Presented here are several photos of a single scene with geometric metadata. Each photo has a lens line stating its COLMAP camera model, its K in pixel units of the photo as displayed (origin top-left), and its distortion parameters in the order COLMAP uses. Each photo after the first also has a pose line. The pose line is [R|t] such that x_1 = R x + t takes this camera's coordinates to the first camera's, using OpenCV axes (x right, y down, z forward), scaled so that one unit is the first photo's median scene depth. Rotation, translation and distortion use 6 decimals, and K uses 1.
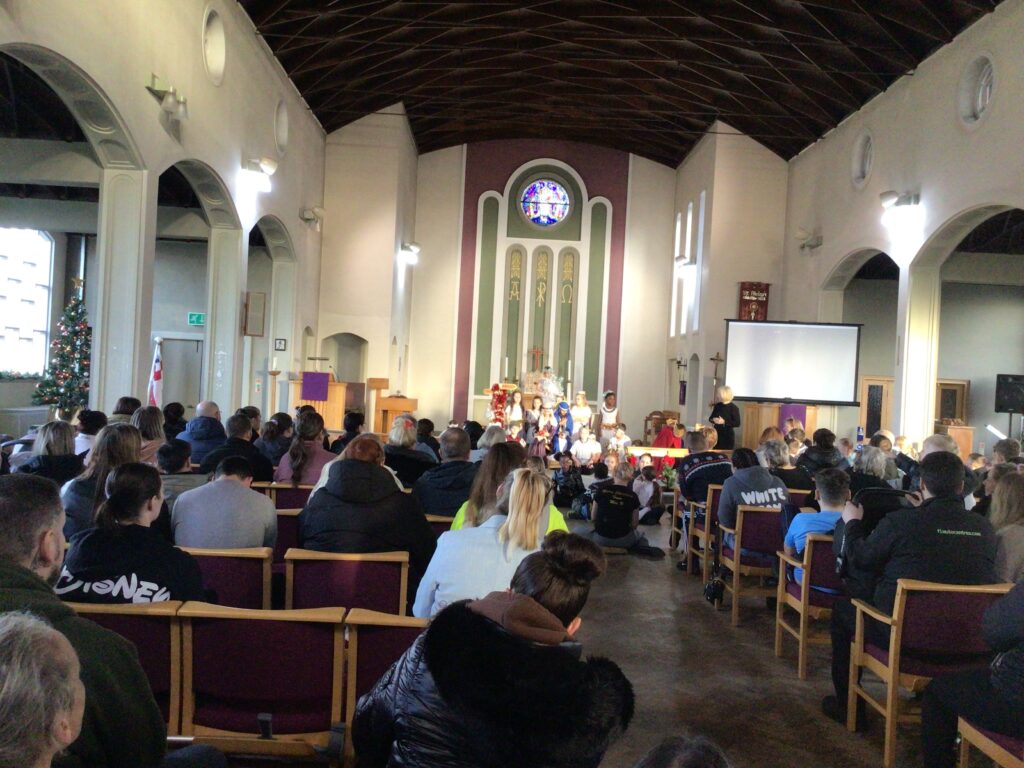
lens RADIAL K [[910.0, 0, 510.4], [0, 910.0, 381.4], [0, 0, 1]] dist [0.132741, -0.250145]
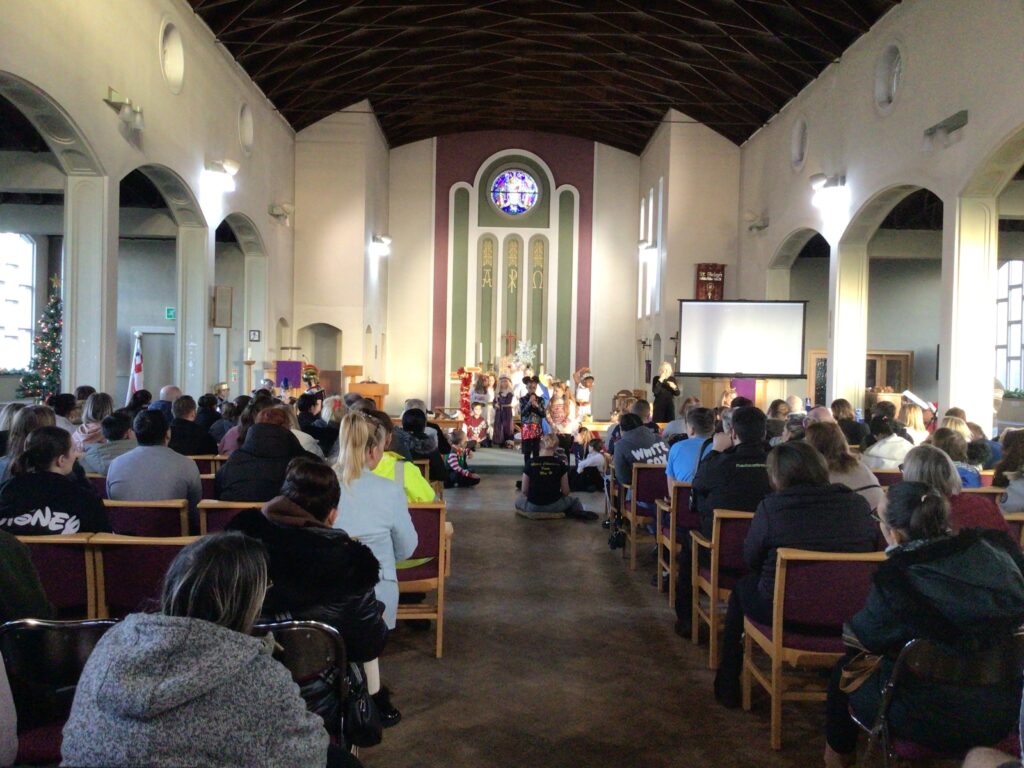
lens RADIAL K [[908.3, 0, 510.2], [0, 908.3, 381.9], [0, 0, 1]] dist [0.134253, -0.252452]
pose [[0.999594, -0.028322, -0.003144, 0.041412], [0.028363, 0.999501, 0.013875, 0.006098], [0.002750, -0.013959, 0.999899, -0.046768]]
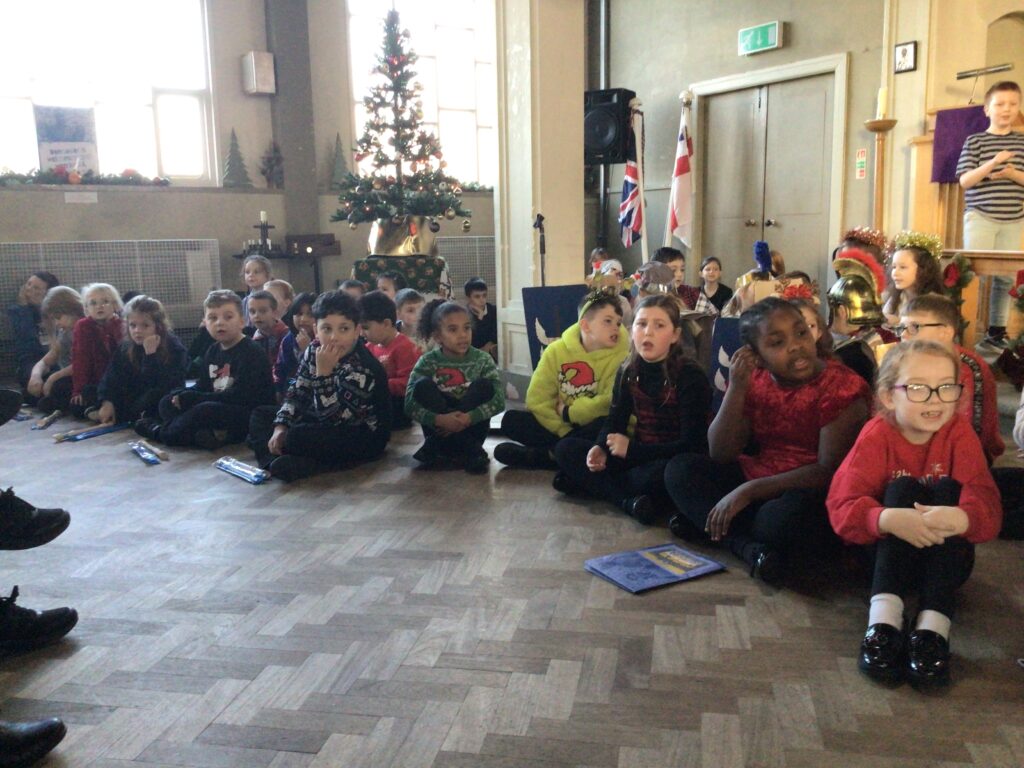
lens RADIAL K [[906.6, 0, 510.8], [0, 906.6, 382.0], [0, 0, 1]] dist [0.135895, -0.251823]
pose [[0.532234, 0.080517, -0.842760, 0.019774], [0.047636, 0.991042, 0.124767, 0.043717], [0.845256, -0.106550, 0.523631, 0.582940]]
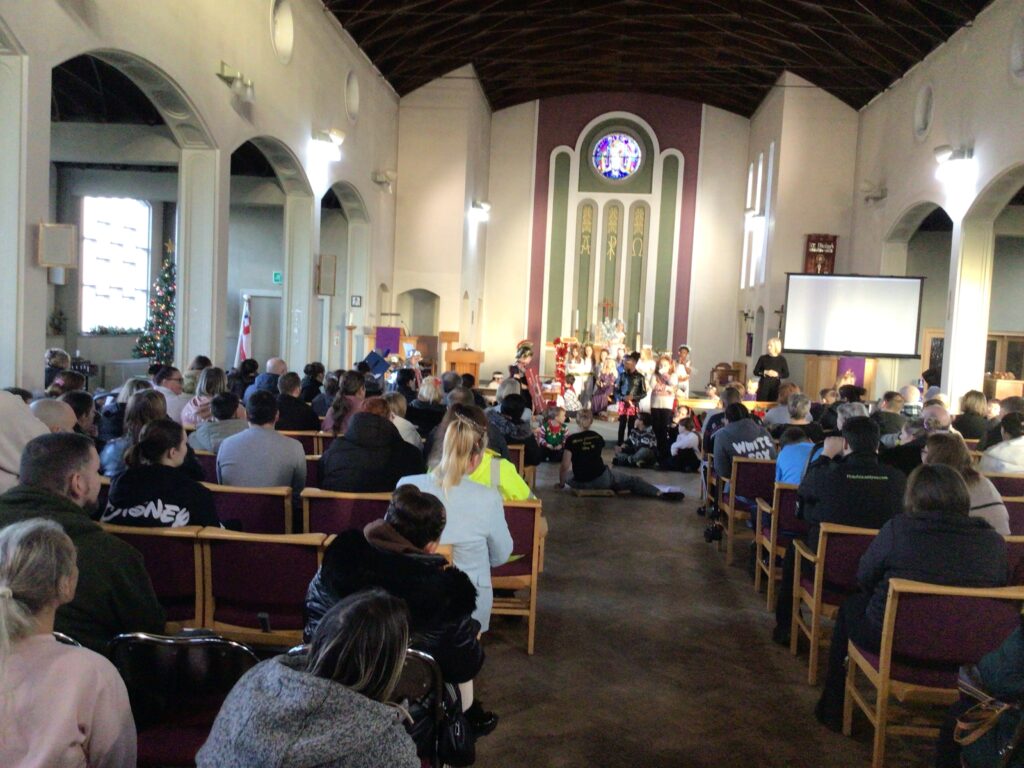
lens RADIAL K [[906.6, 0, 510.8], [0, 906.6, 382.0], [0, 0, 1]] dist [0.135895, -0.251823]
pose [[0.994409, 0.003913, -0.105529, 0.039531], [0.002230, 0.998312, 0.058029, -0.007131], [0.105578, -0.057940, 0.992722, -0.041582]]
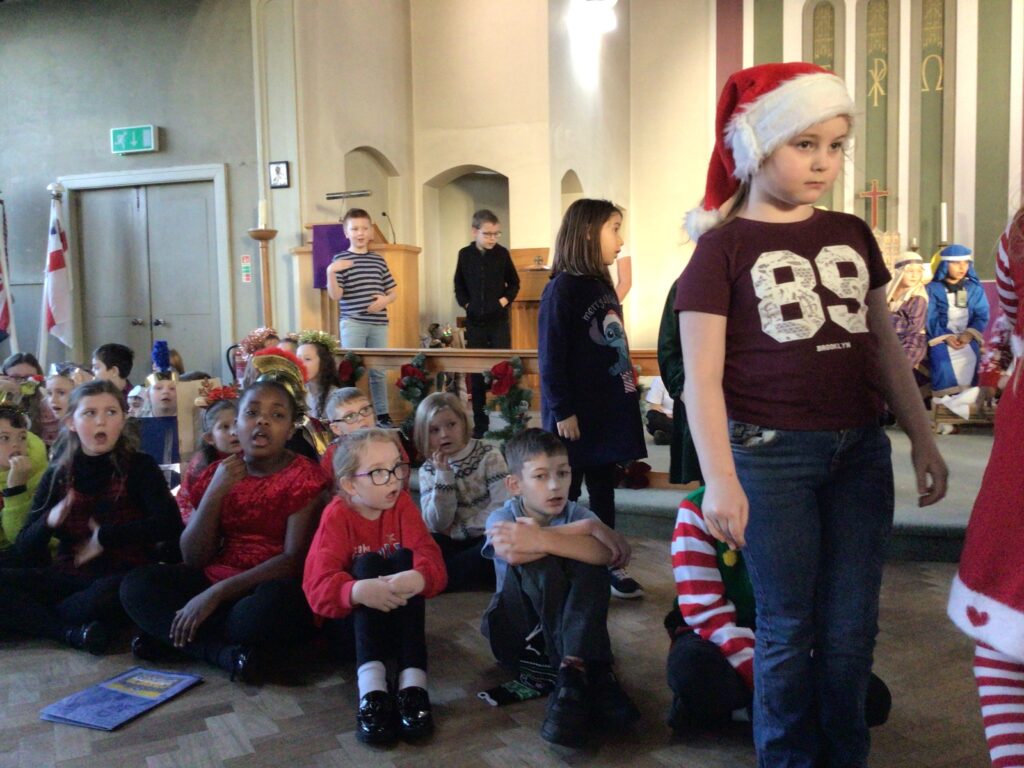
lens RADIAL K [[917.2, 0, 509.2], [0, 917.2, 381.4], [0, 0, 1]] dist [0.110810, -0.214306]
pose [[0.942216, -0.041138, -0.332469, 0.007089], [0.062748, 0.996539, 0.054520, 0.042954], [0.329076, -0.072231, 0.941537, 0.567153]]
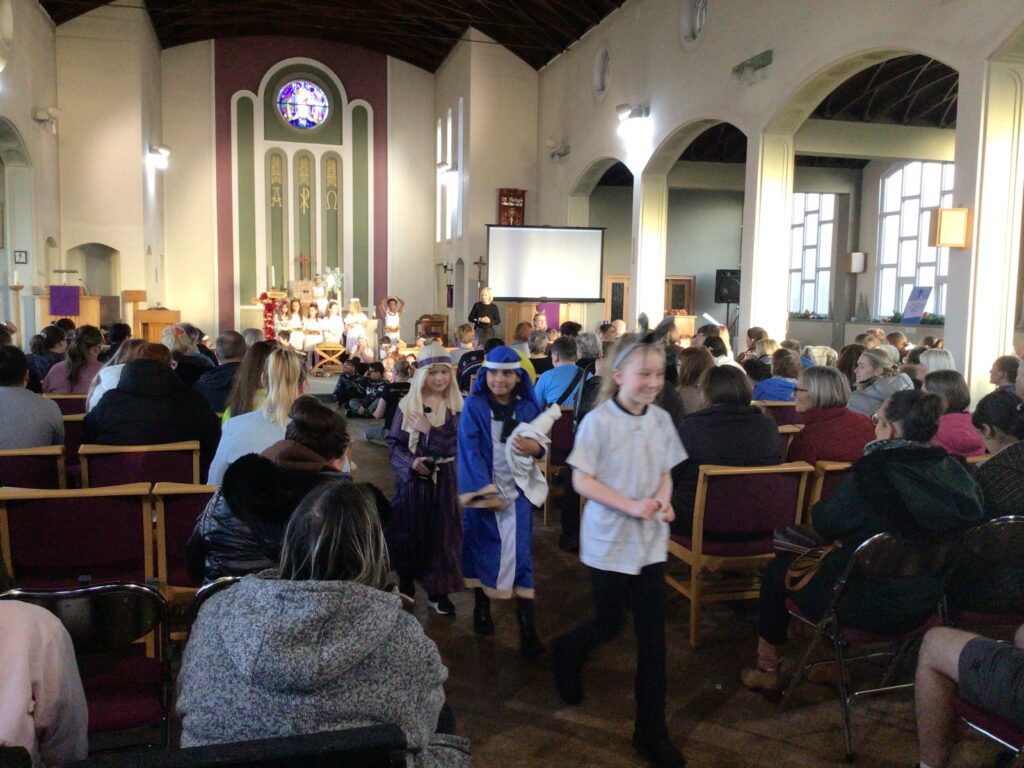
lens RADIAL K [[910.0, 0, 510.4], [0, 910.0, 381.4], [0, 0, 1]] dist [0.132741, -0.250145]
pose [[0.968699, -0.056202, 0.241793, -0.003000], [0.031569, 0.994016, 0.104572, 0.002687], [-0.246223, -0.093666, 0.964677, -0.040576]]
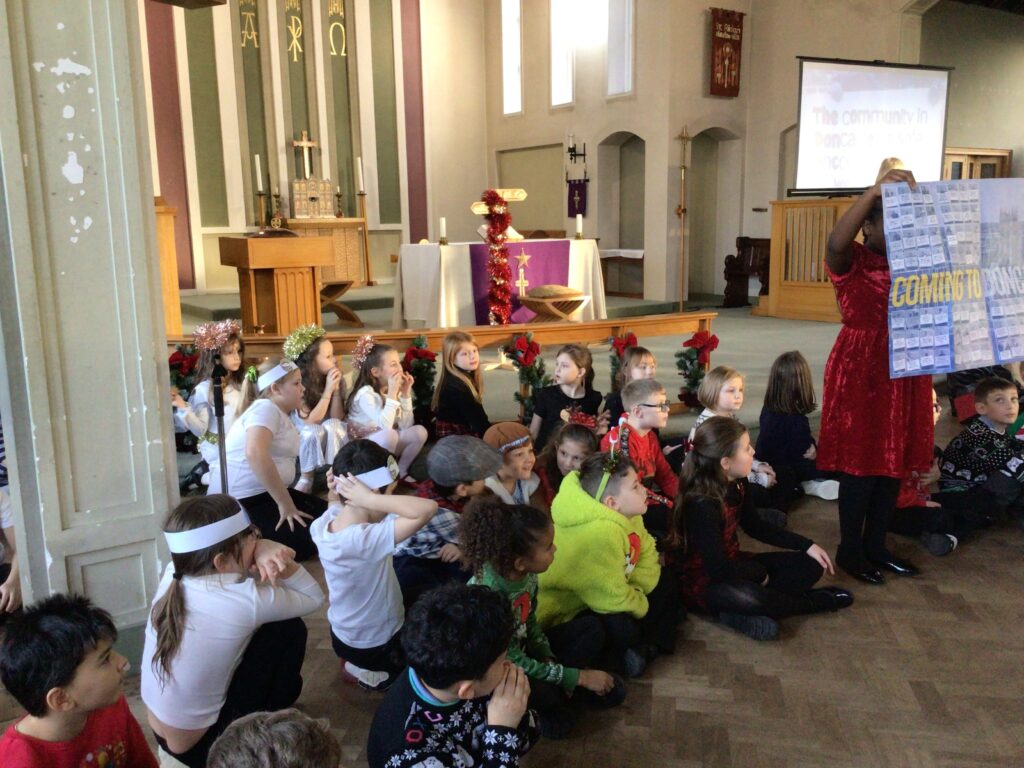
lens RADIAL K [[917.2, 0, 509.2], [0, 917.2, 381.4], [0, 0, 1]] dist [0.110810, -0.214306]
pose [[0.825316, -0.165647, 0.539828, -0.272304], [0.061127, 0.976595, 0.206216, 0.001506], [-0.561352, -0.137195, 0.816126, 0.574479]]
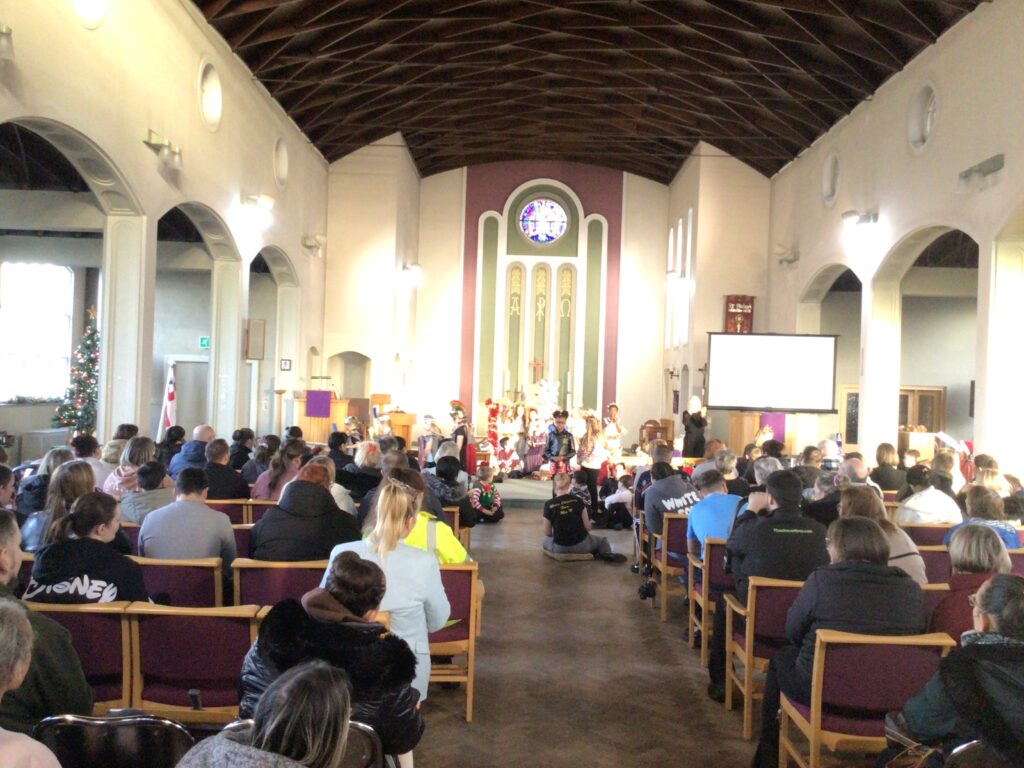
lens RADIAL K [[905.3, 0, 510.5], [0, 905.3, 381.7], [0, 0, 1]] dist [0.134563, -0.244851]
pose [[0.999384, -0.018154, -0.030048, 0.038969], [0.017954, 0.999815, -0.006891, -0.008289], [0.030167, 0.006347, 0.999525, -0.045664]]
